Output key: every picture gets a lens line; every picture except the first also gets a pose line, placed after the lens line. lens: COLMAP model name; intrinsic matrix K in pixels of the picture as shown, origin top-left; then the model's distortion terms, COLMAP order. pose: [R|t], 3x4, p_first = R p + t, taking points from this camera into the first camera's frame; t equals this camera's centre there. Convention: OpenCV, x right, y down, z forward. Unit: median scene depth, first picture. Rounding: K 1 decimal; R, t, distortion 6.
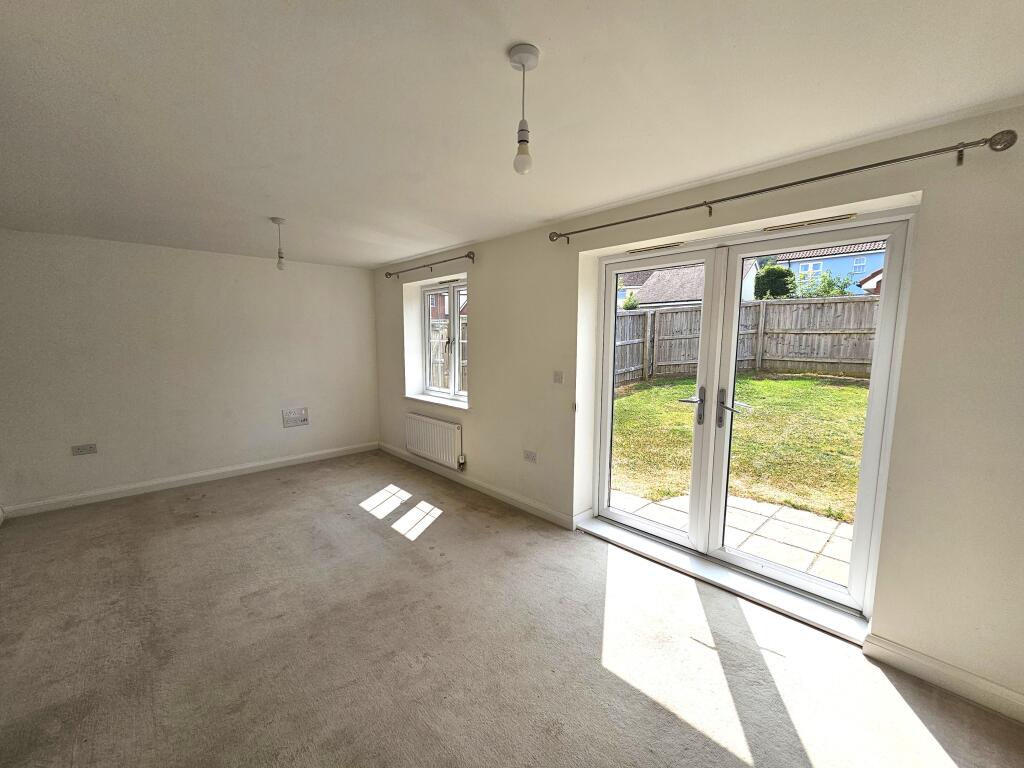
lens RADIAL K [[423.0, 0, 511.4], [0, 423.0, 391.8], [0, 0, 1]] dist [-0.002519, 0.000038]
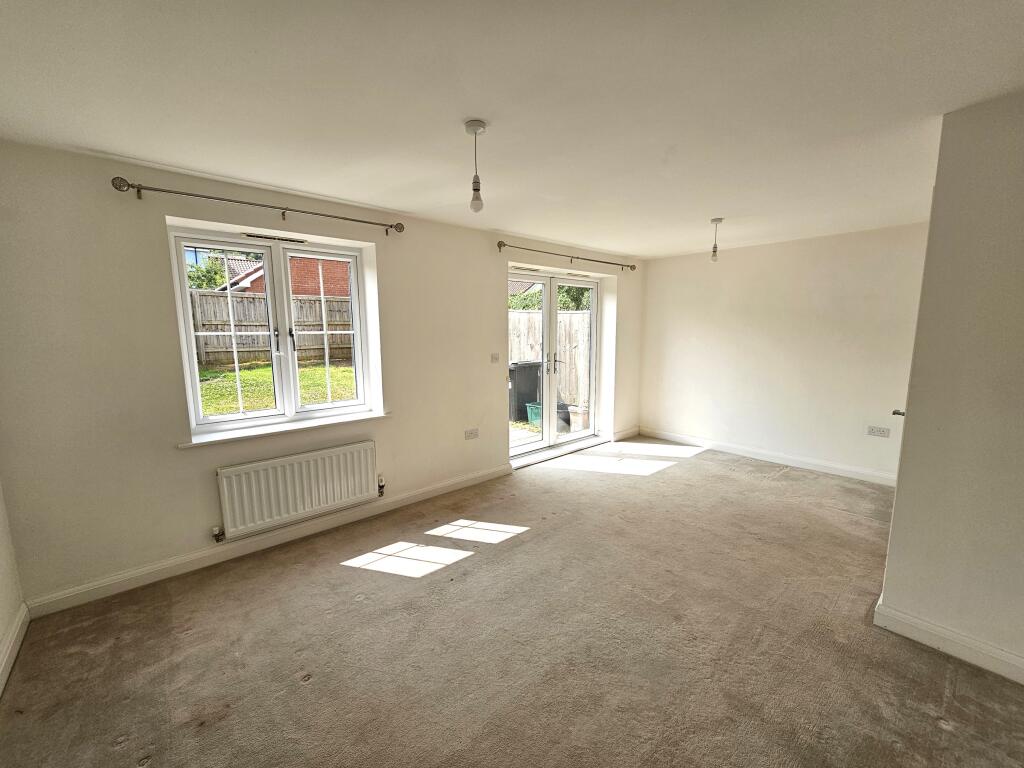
lens RADIAL K [[423.0, 0, 511.4], [0, 423.0, 391.8], [0, 0, 1]] dist [-0.002519, 0.000038]
pose [[0.027054, -0.150137, 0.988295, -0.959814], [0.134241, 0.980247, 0.145240, -0.095479], [-0.990579, 0.128740, 0.046674, 0.776851]]
